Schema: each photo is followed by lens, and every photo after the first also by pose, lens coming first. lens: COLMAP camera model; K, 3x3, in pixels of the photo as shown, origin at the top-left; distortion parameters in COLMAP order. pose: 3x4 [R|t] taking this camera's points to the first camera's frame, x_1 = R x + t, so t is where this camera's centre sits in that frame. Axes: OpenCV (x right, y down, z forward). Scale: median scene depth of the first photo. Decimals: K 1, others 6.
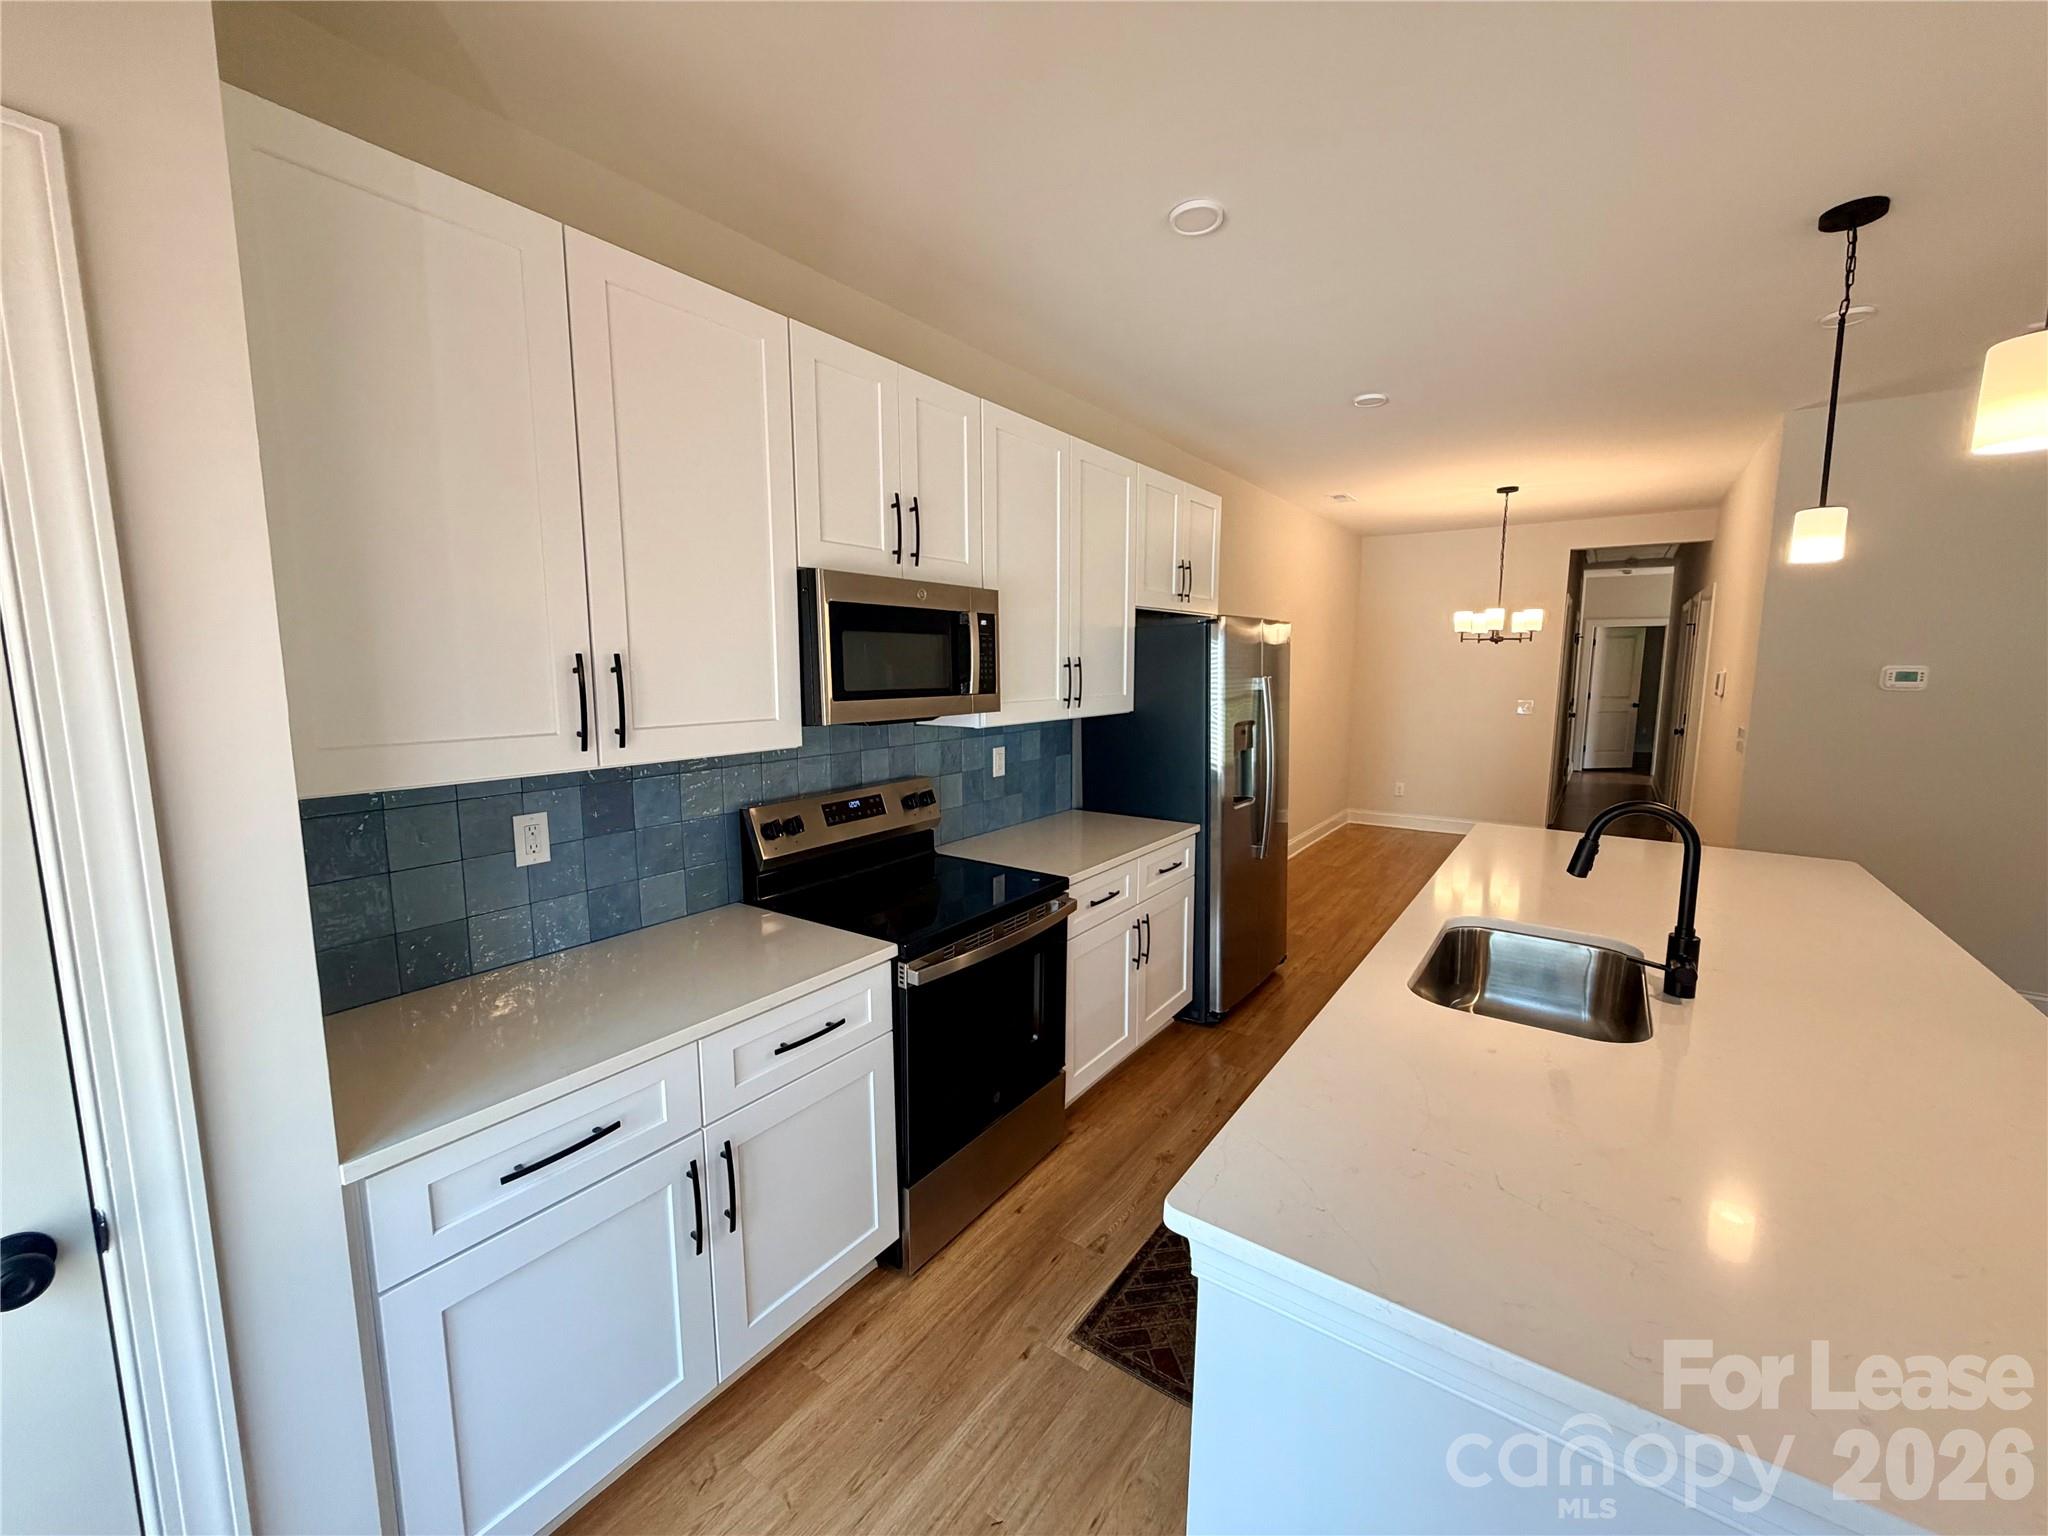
lens RADIAL K [[815.4, 0, 1024.0], [0, 815.4, 768.0], [0, 0, 1]] dist [0.000678, -0.000280]
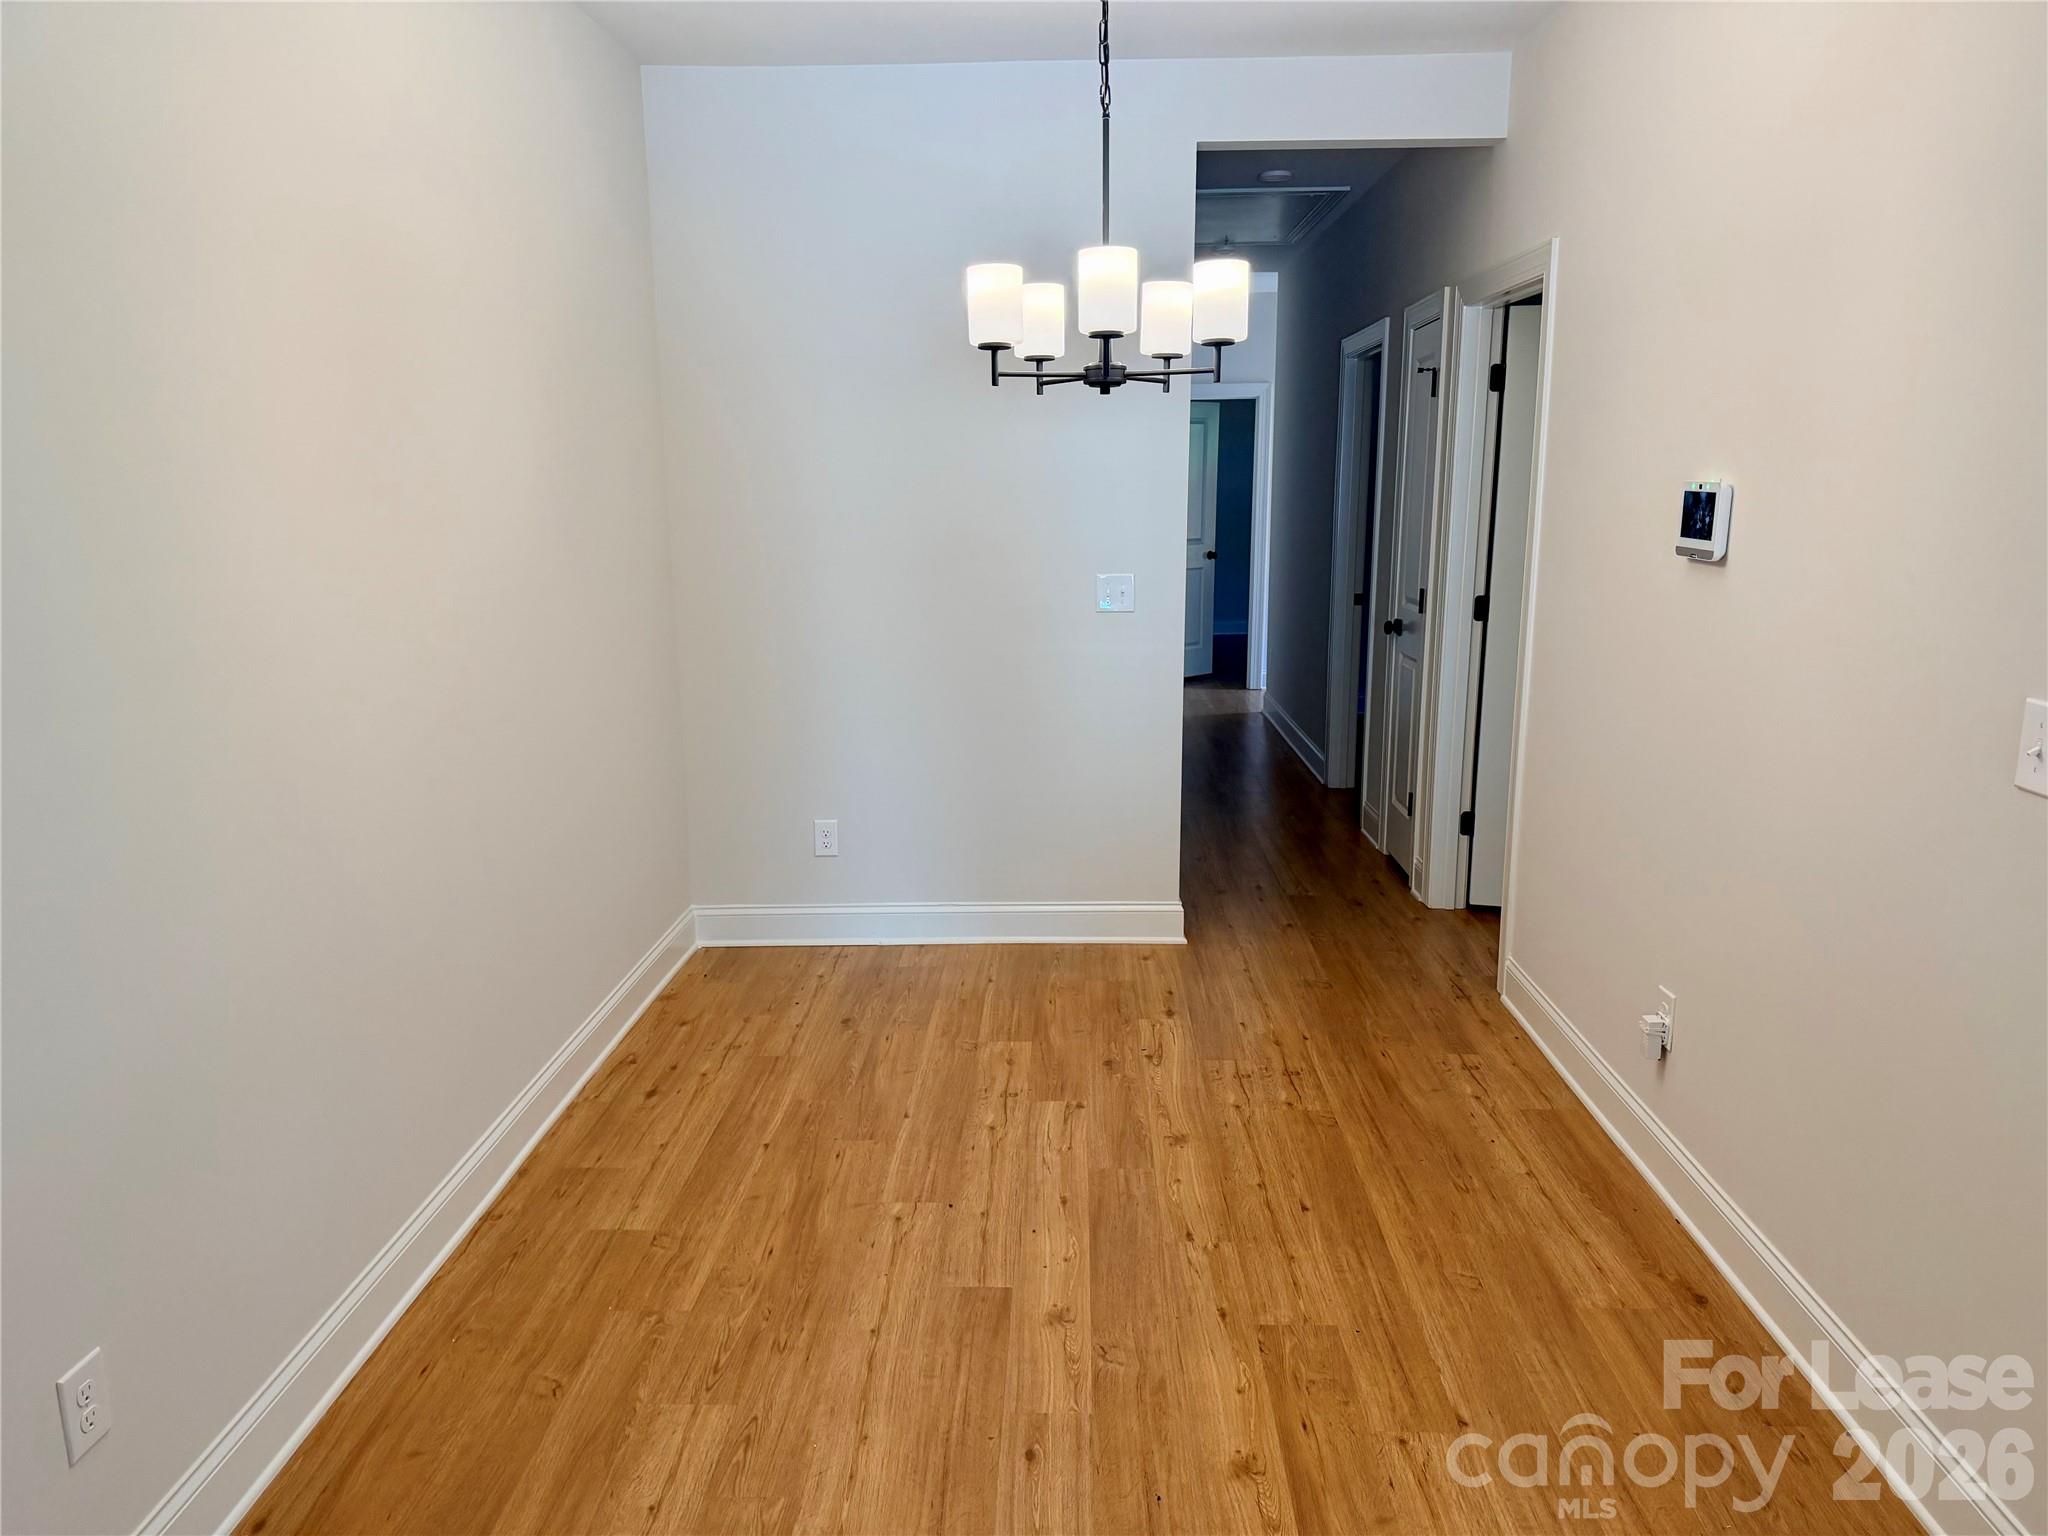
lens RADIAL K [[1439.9, 0, 1024.0], [0, 1439.9, 768.0], [0, 0, 1]] dist [0.000107, -0.001016]
pose [[0.833718, -0.115069, 0.540067, 0.688749], [0.078836, 0.992832, 0.089836, -0.177333], [-0.546533, -0.032321, 0.836813, 1.494597]]
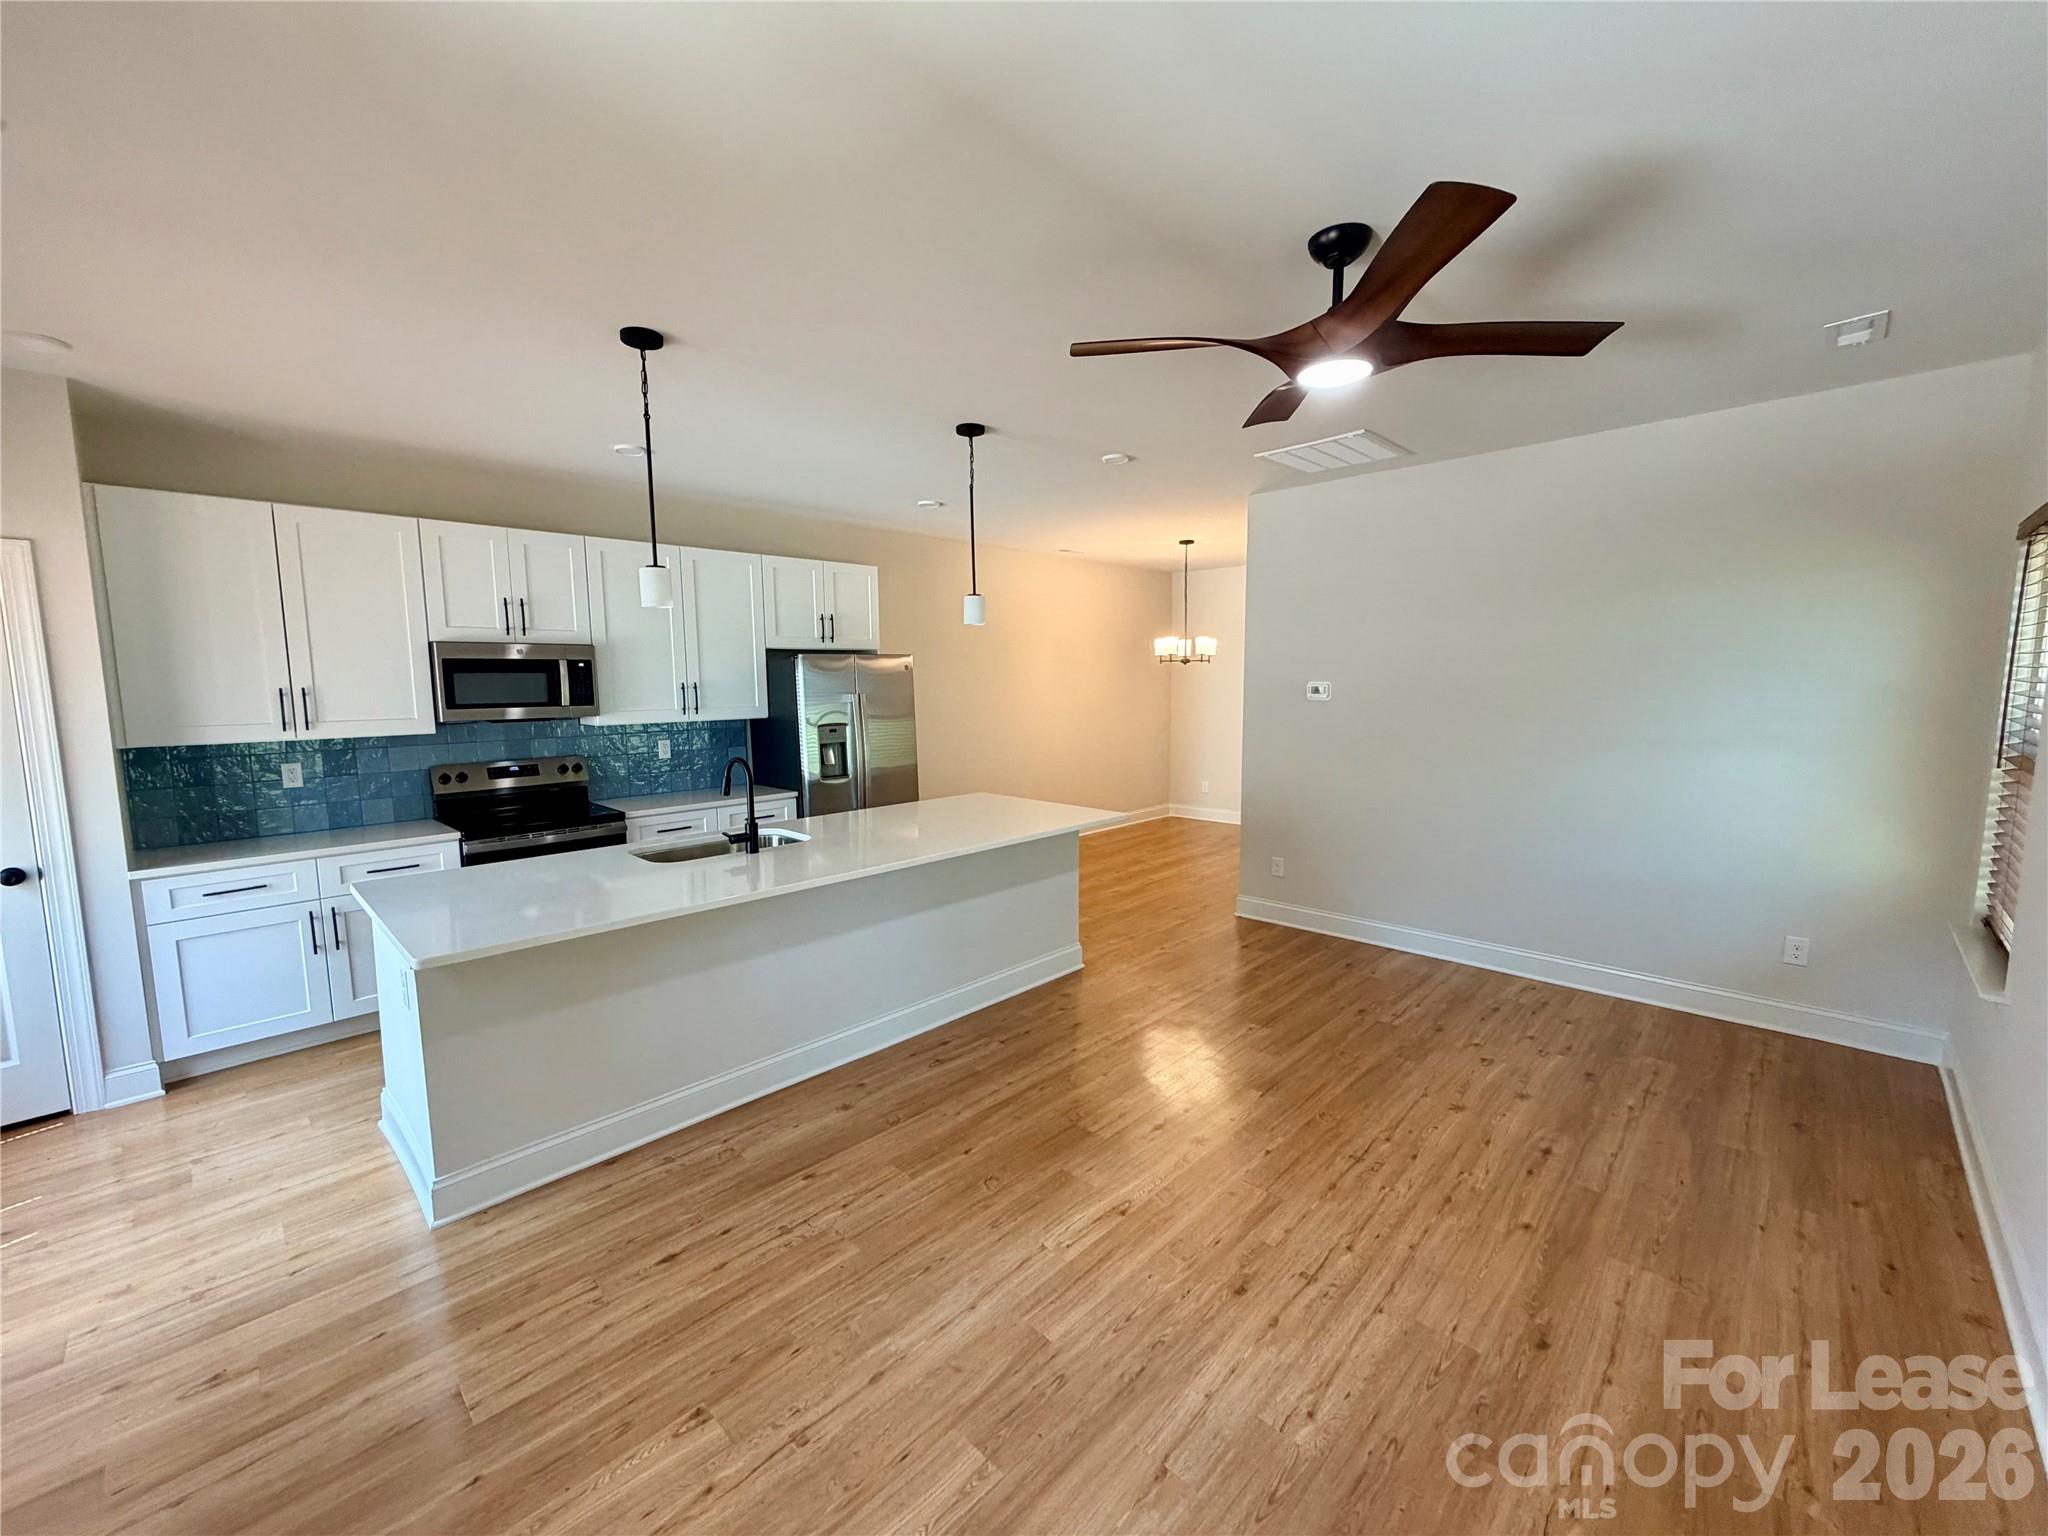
lens RADIAL K [[819.2, 0, 1024.0], [0, 819.2, 768.0], [0, 0, 1]] dist [0.000915, 0.000277]
pose [[0.989147, 0.006235, -0.146796, 1.293306], [-0.008954, 0.999800, -0.017869, 0.074175], [0.146655, 0.018990, 0.989005, -0.665610]]
